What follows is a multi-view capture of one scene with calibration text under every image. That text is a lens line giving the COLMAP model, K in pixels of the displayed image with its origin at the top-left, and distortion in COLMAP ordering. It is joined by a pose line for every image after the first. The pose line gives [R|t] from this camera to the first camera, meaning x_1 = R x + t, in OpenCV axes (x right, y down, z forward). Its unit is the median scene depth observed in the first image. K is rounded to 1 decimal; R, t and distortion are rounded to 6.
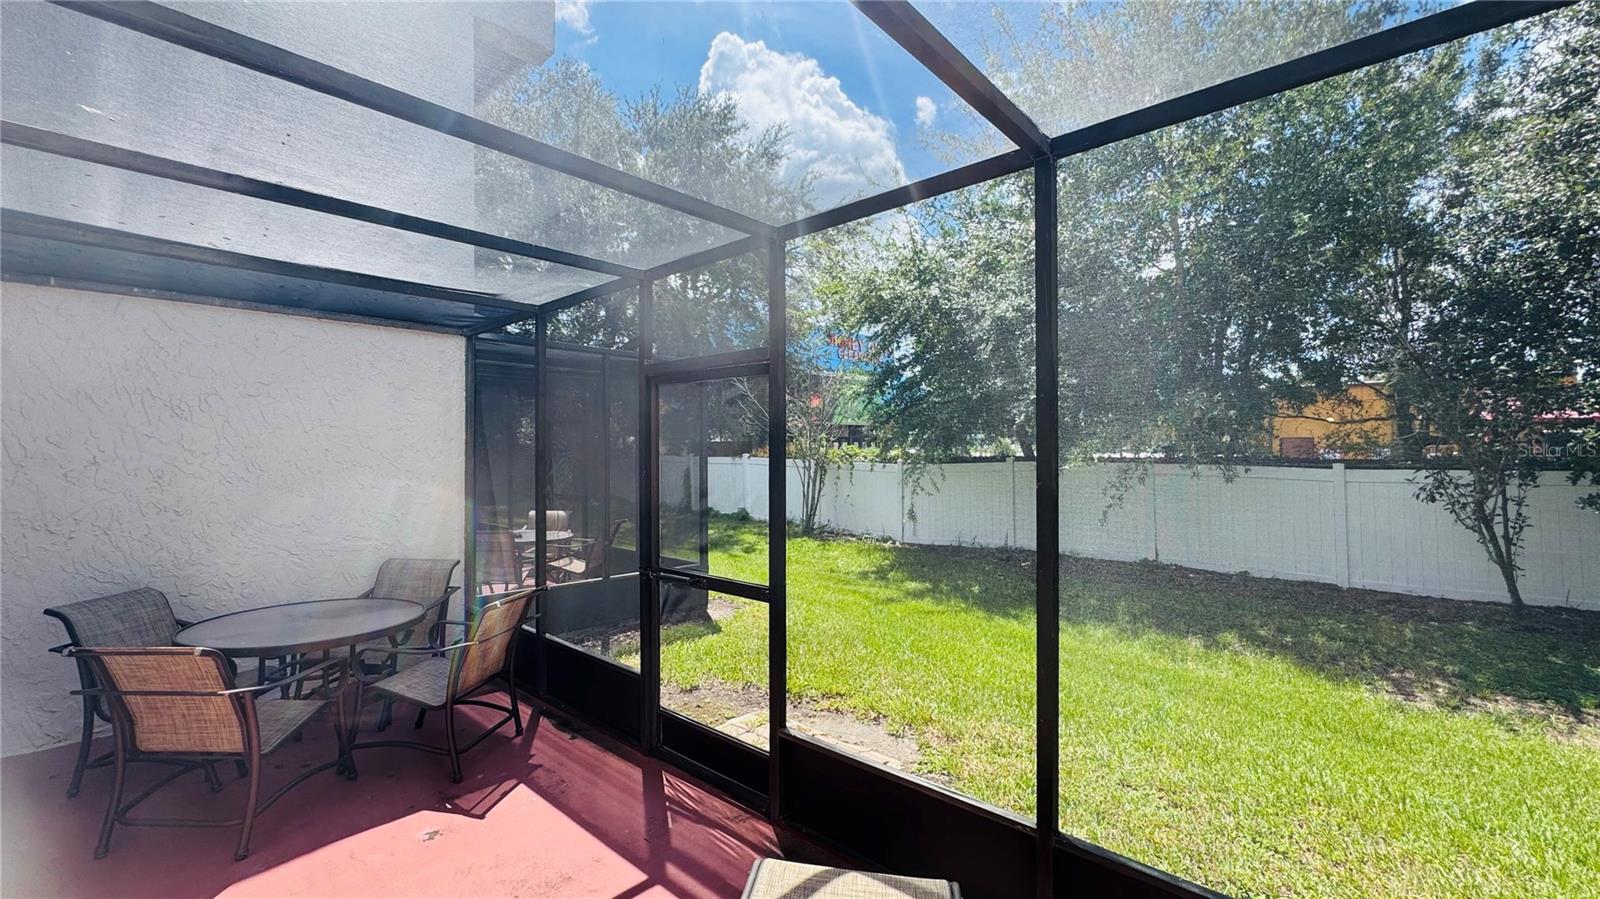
lens RADIAL K [[647.2, 0, 789.1], [0, 647.2, 448.0], [0, 0, 1]] dist [0.001624, 0.000326]
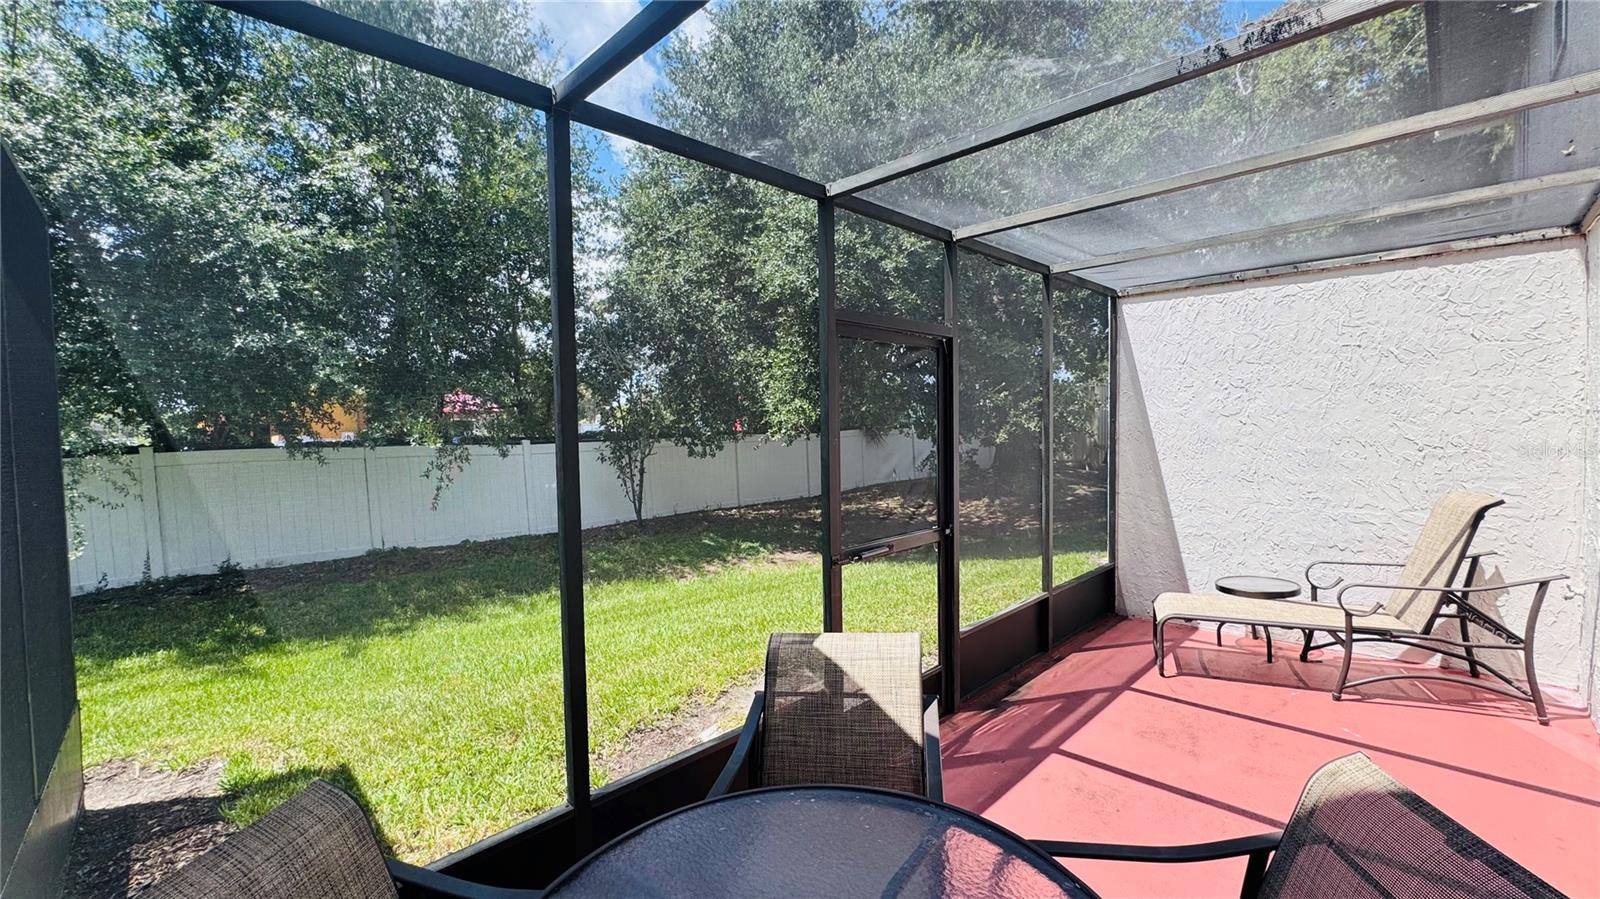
lens RADIAL K [[647.2, 0, 789.2], [0, 647.2, 451.4], [0, 0, 1]] dist [0.001624, 0.000326]
pose [[0.065287, -0.041509, 0.997003, -0.658422], [0.009751, 0.999113, 0.040958, 0.000234], [-0.997819, 0.007048, 0.065634, 0.621992]]
